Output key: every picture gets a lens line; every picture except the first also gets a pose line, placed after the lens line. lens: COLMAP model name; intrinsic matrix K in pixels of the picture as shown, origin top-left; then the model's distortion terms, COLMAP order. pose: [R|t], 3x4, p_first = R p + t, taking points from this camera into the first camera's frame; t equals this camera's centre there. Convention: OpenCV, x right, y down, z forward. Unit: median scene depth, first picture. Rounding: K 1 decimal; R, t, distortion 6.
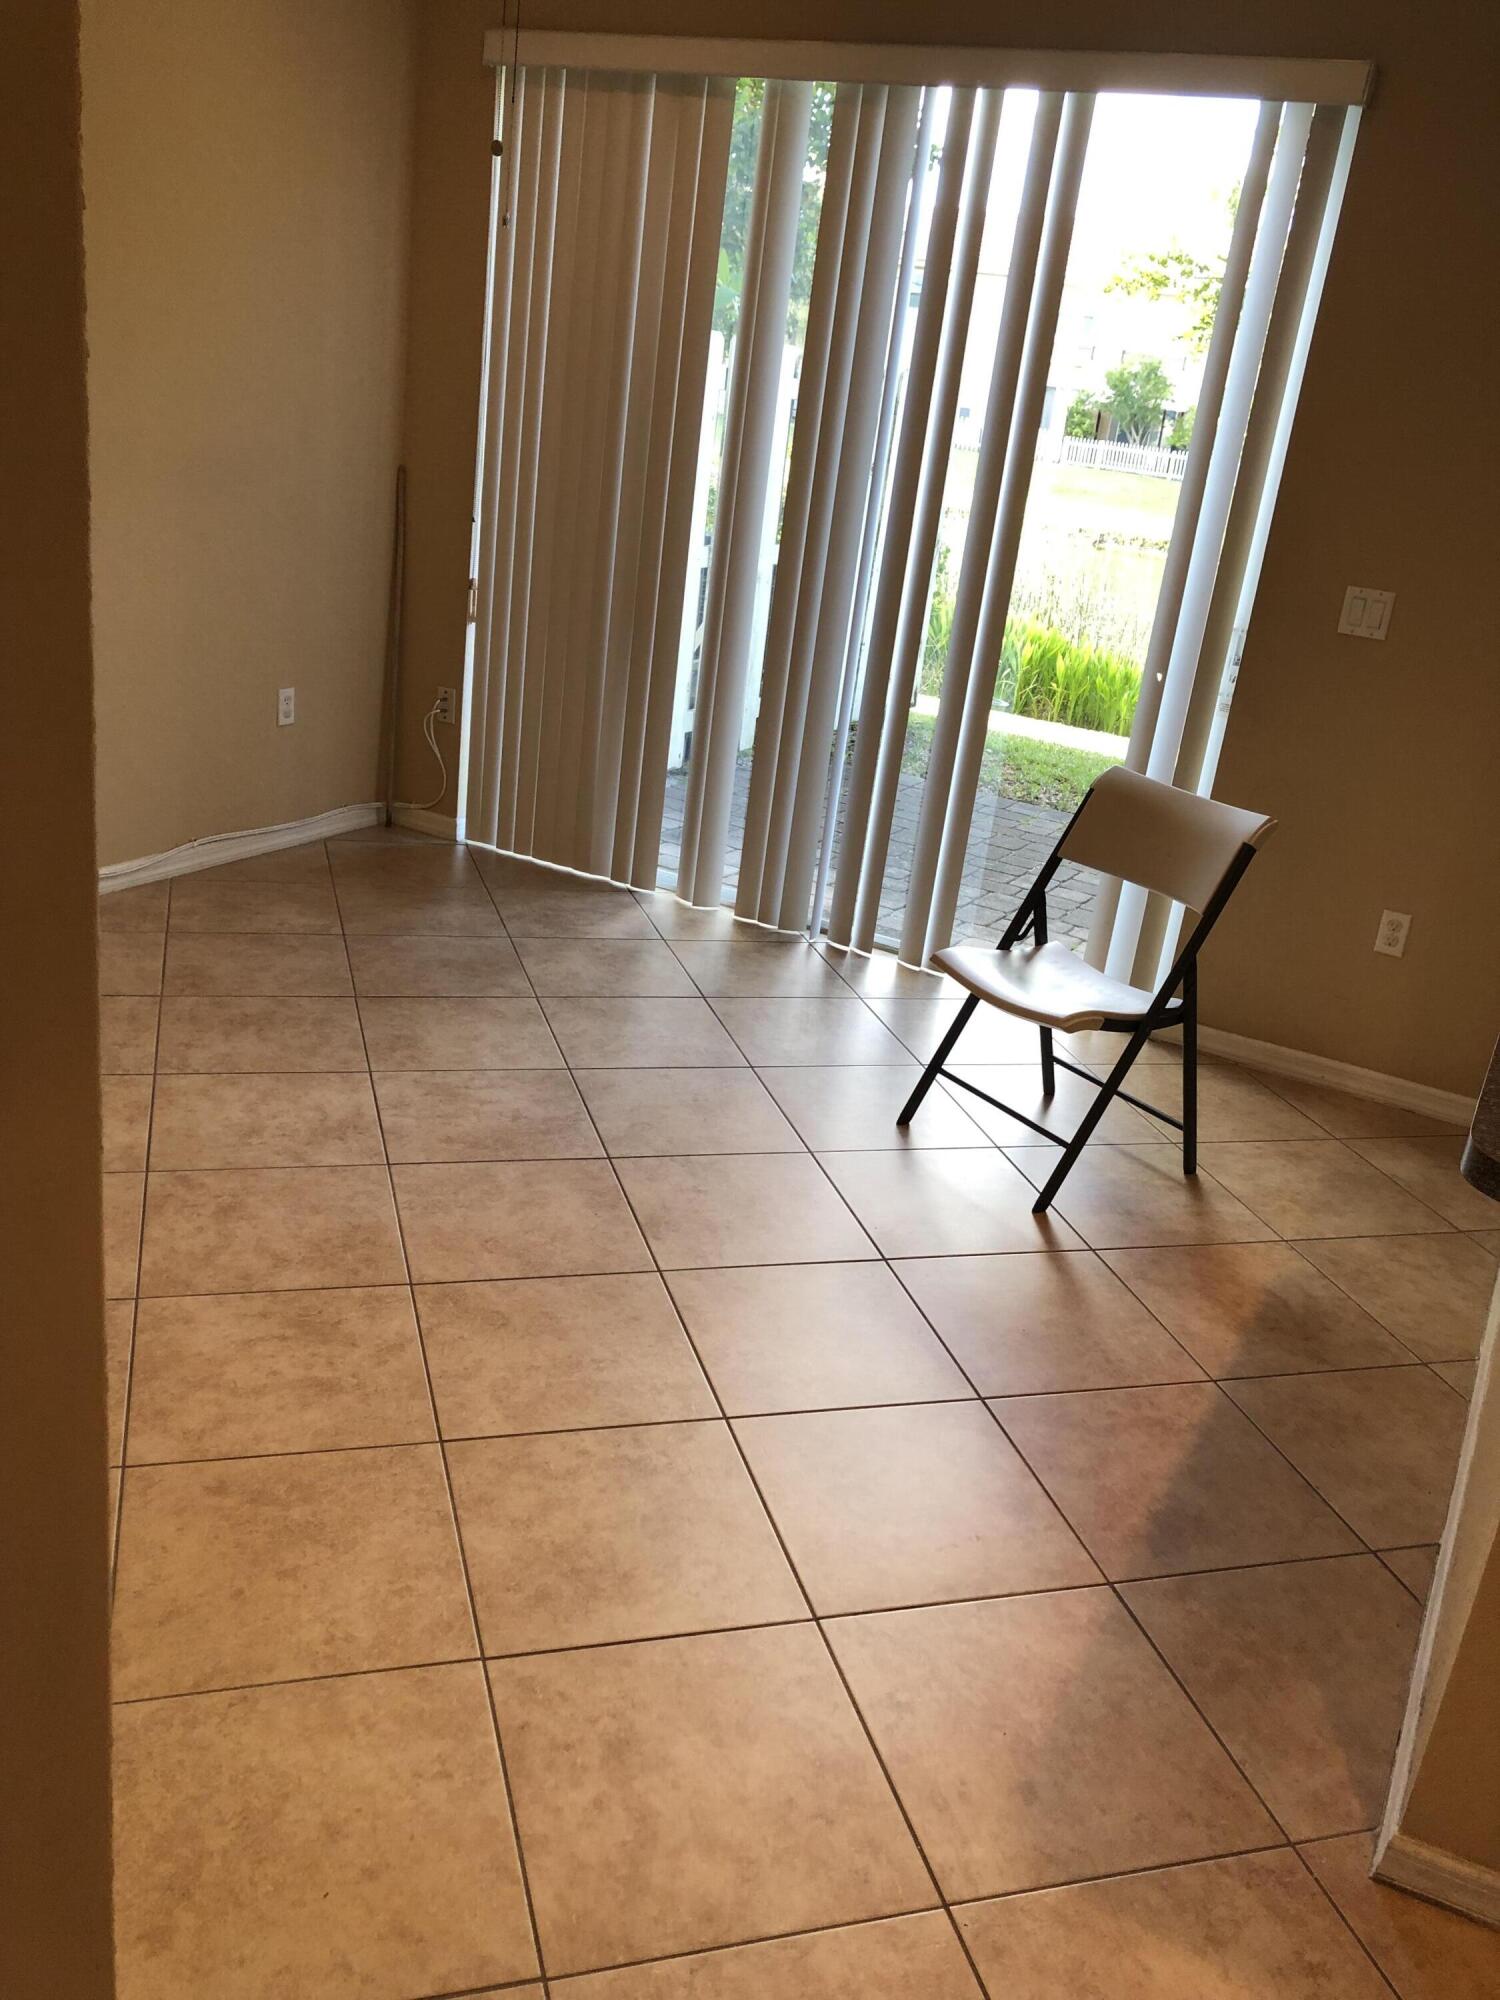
lens RADIAL K [[1655.4, 0, 750.1], [0, 1655.4, 1002.1], [0, 0, 1]] dist [0.016439, 0.001877]
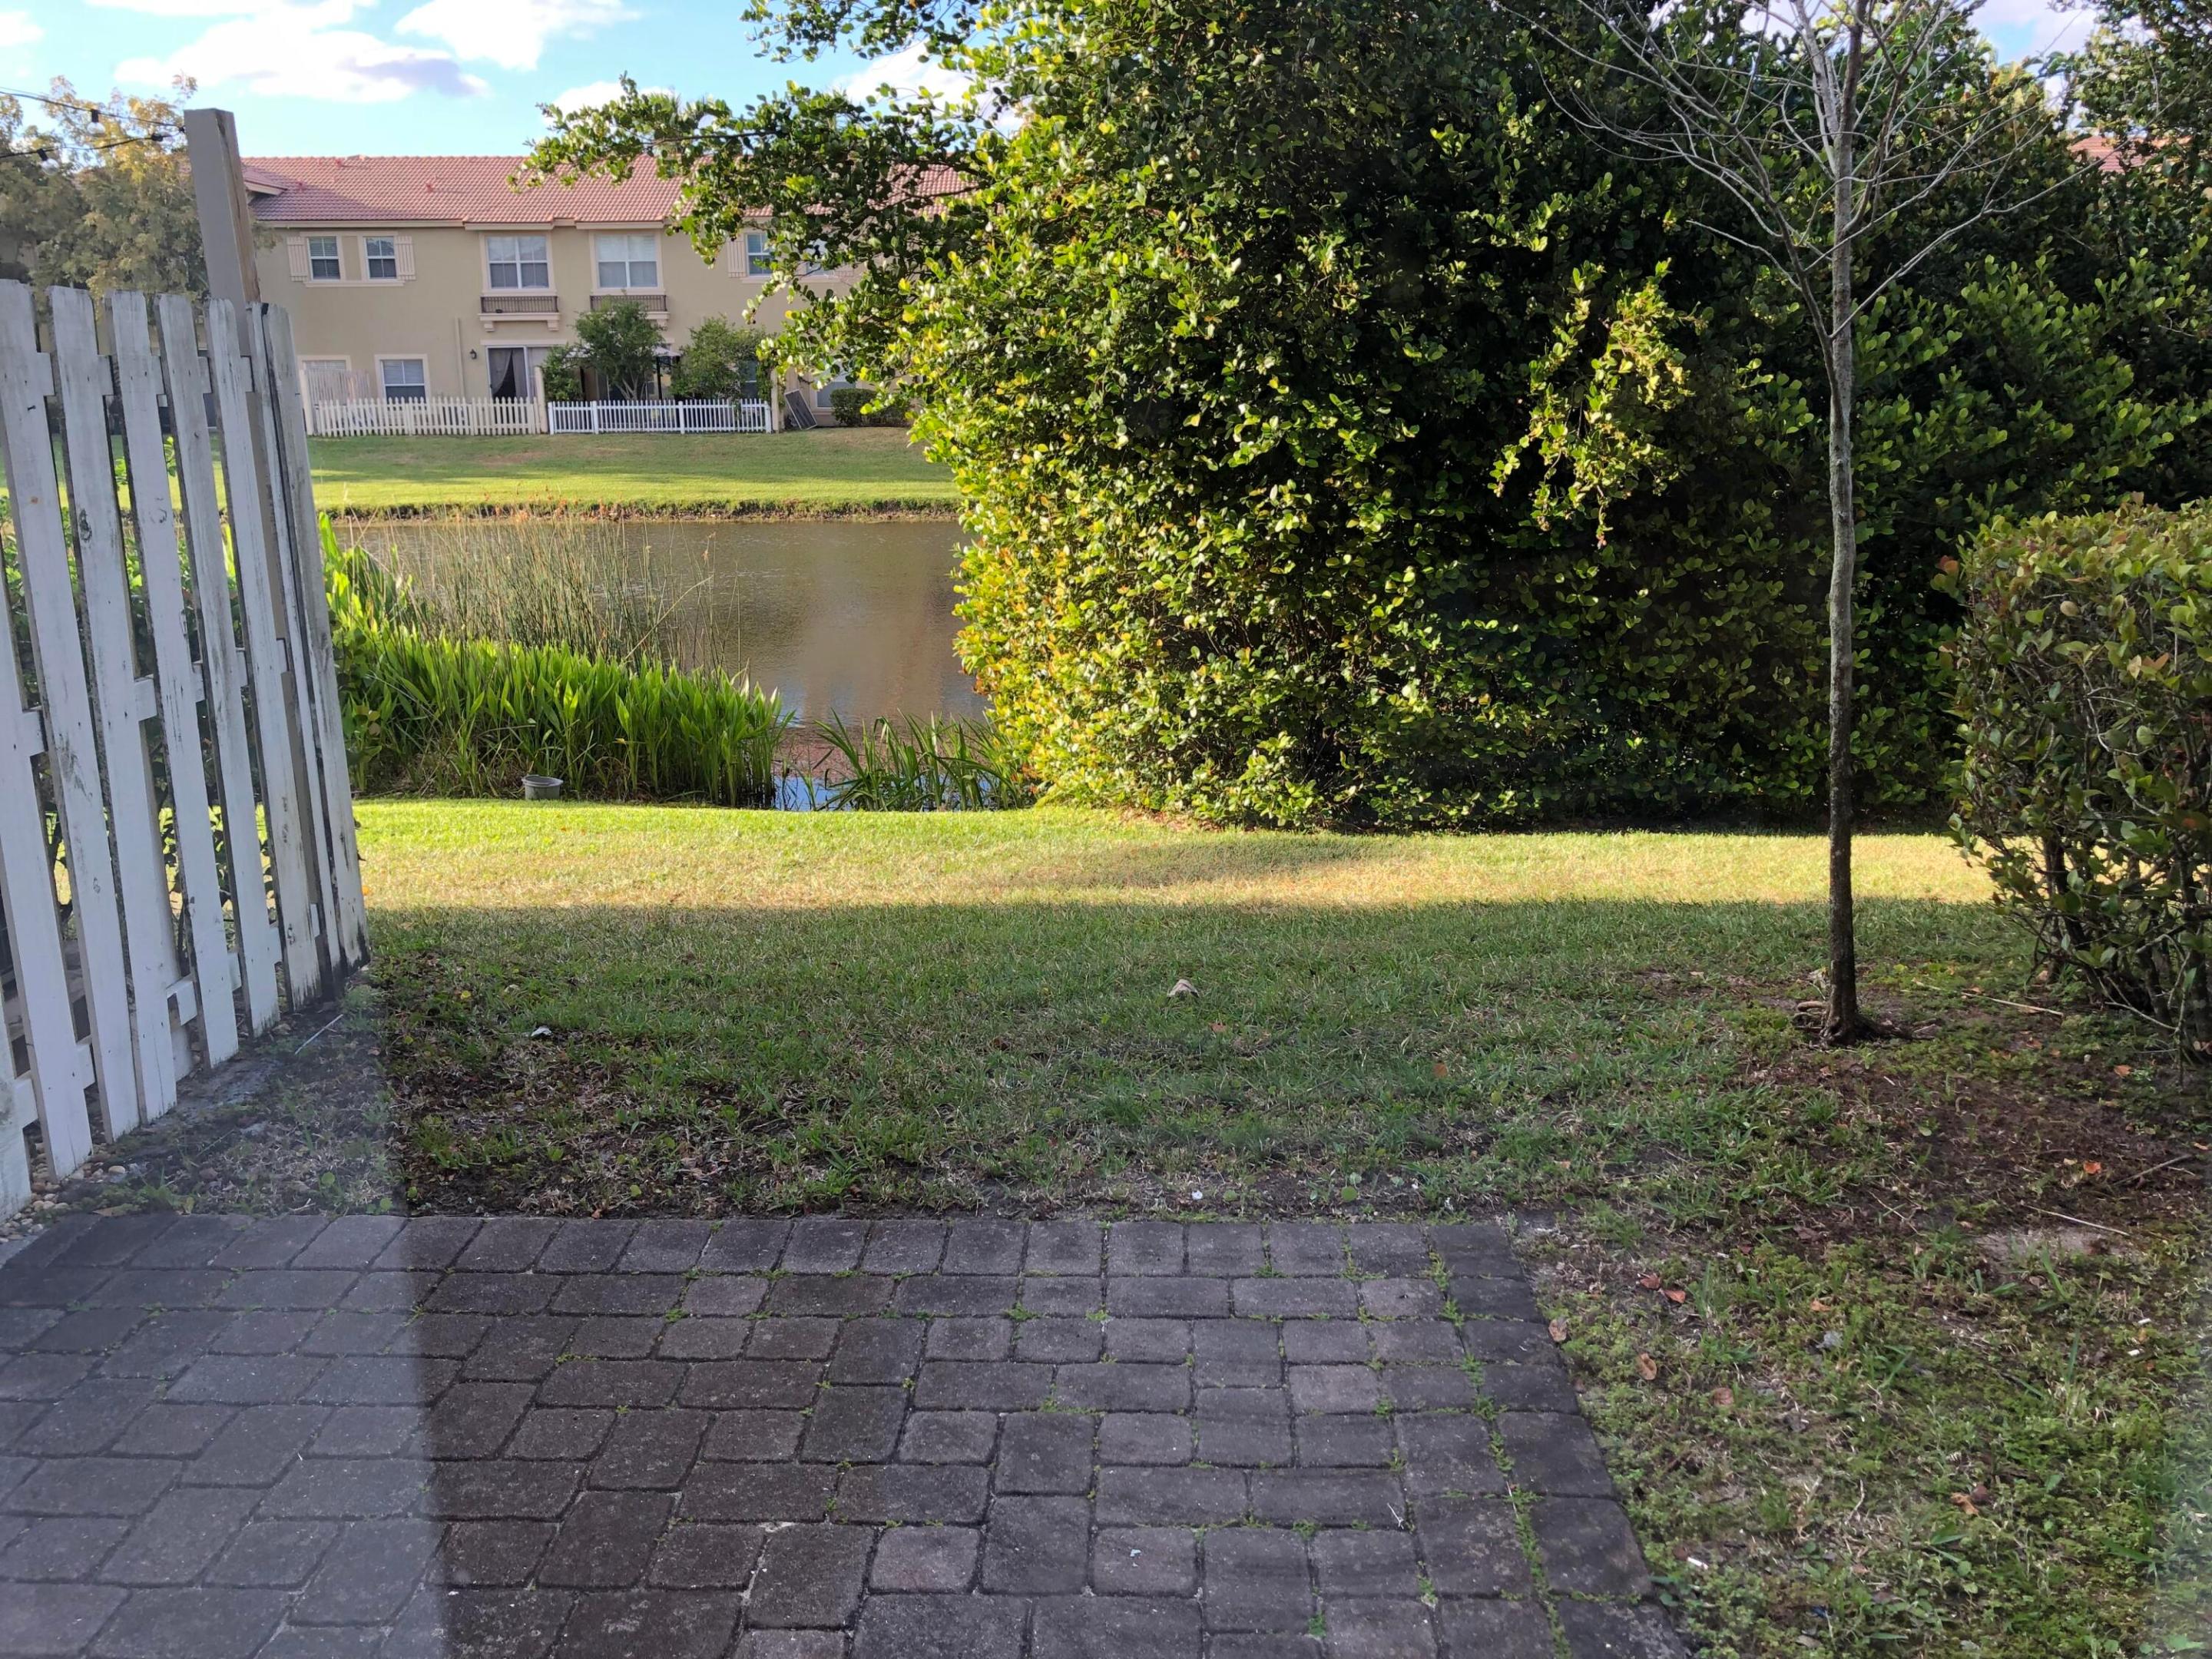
lens RADIAL K [[1830.8, 0, 1109.0], [0, 1830.8, 828.9], [0, 0, 1]] dist [0.016439, 0.001877]
pose [[0.884318, -0.231942, 0.405198, 0.042264], [0.268501, 0.962645, -0.034952, -0.070977], [-0.381955, 0.139704, 0.913561, 0.214380]]
